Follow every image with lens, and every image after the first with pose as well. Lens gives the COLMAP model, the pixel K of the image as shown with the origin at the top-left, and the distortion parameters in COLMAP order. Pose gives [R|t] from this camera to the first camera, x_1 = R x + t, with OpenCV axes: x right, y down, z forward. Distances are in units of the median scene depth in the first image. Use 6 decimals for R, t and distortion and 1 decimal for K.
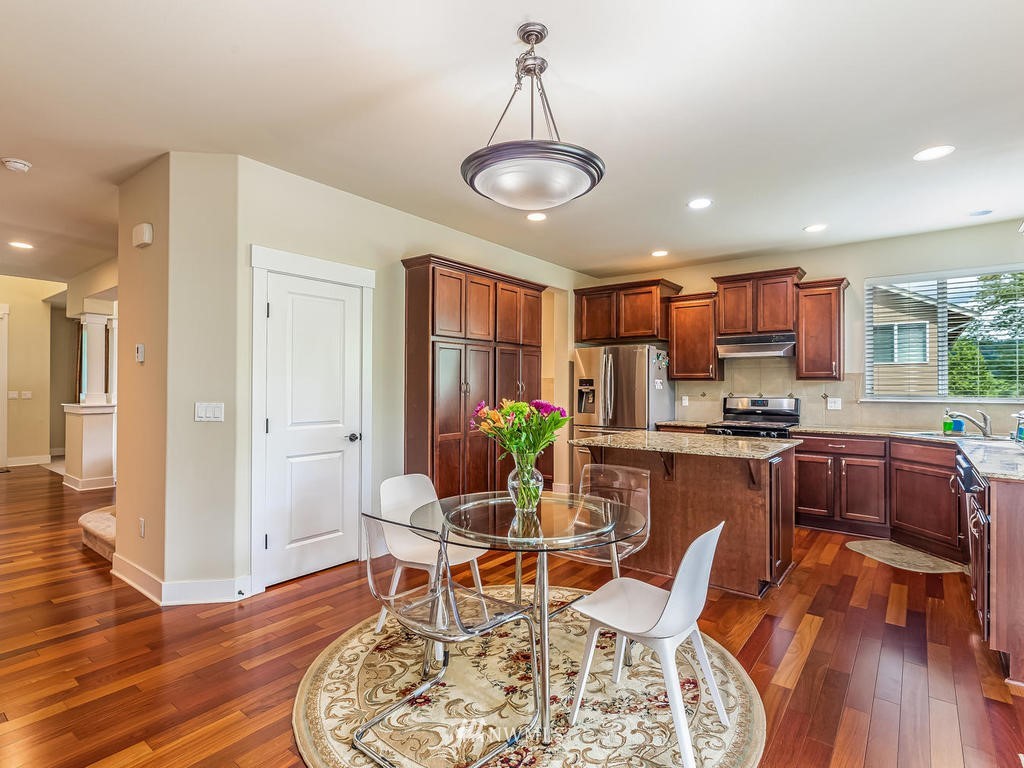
lens RADIAL K [[525.9, 0, 514.3], [0, 525.9, 379.9], [0, 0, 1]] dist [0.002013, -0.000992]
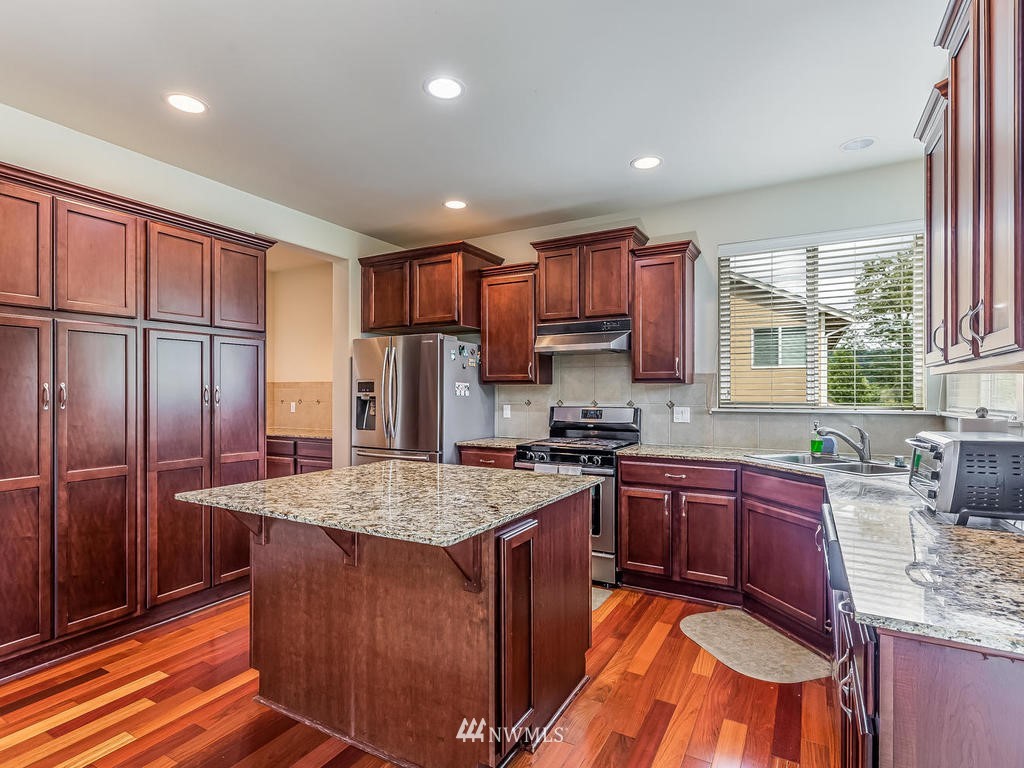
lens RADIAL K [[525.9, 0, 517.6], [0, 525.9, 392.2], [0, 0, 1]] dist [0.002013, -0.000992]
pose [[0.988244, -0.003584, 0.152844, 0.266986], [0.001594, 0.999912, 0.013139, 0.003395], [-0.152877, -0.012741, 0.988163, 0.303452]]
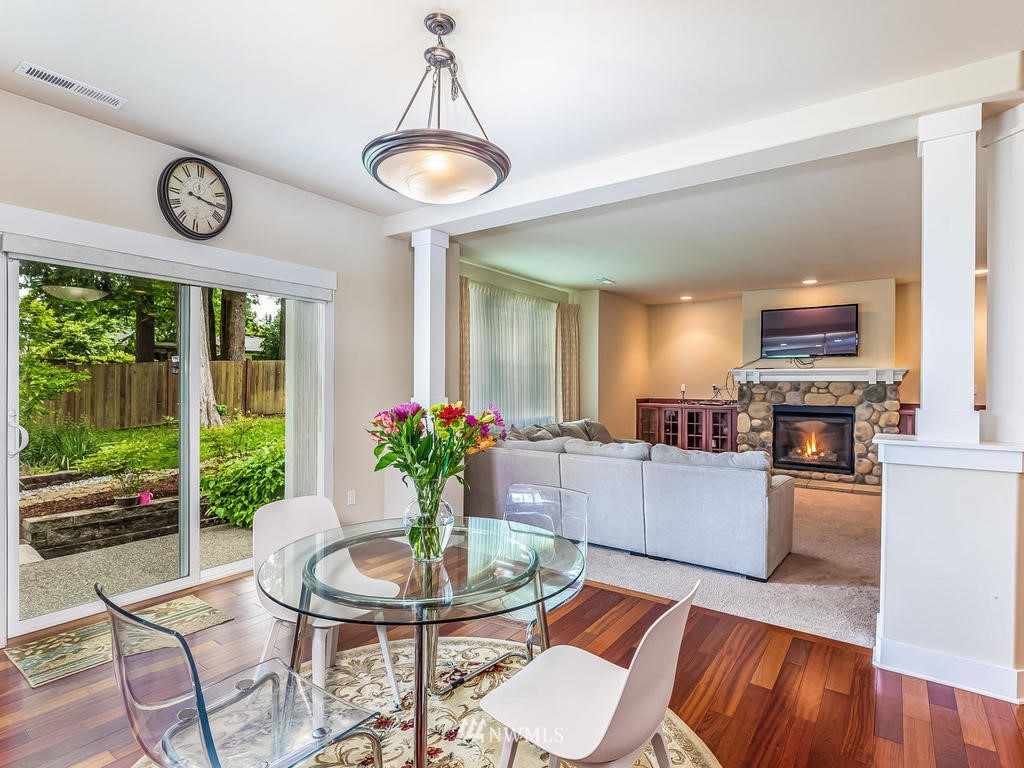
lens RADIAL K [[525.9, 0, 518.1], [0, 525.9, 385.6], [0, 0, 1]] dist [0.002013, -0.000992]
pose [[-0.999163, -0.009464, -0.039807, -0.032047], [-0.008868, 0.999846, -0.015126, 0.012713], [0.039944, -0.014760, -0.999093, 0.809468]]
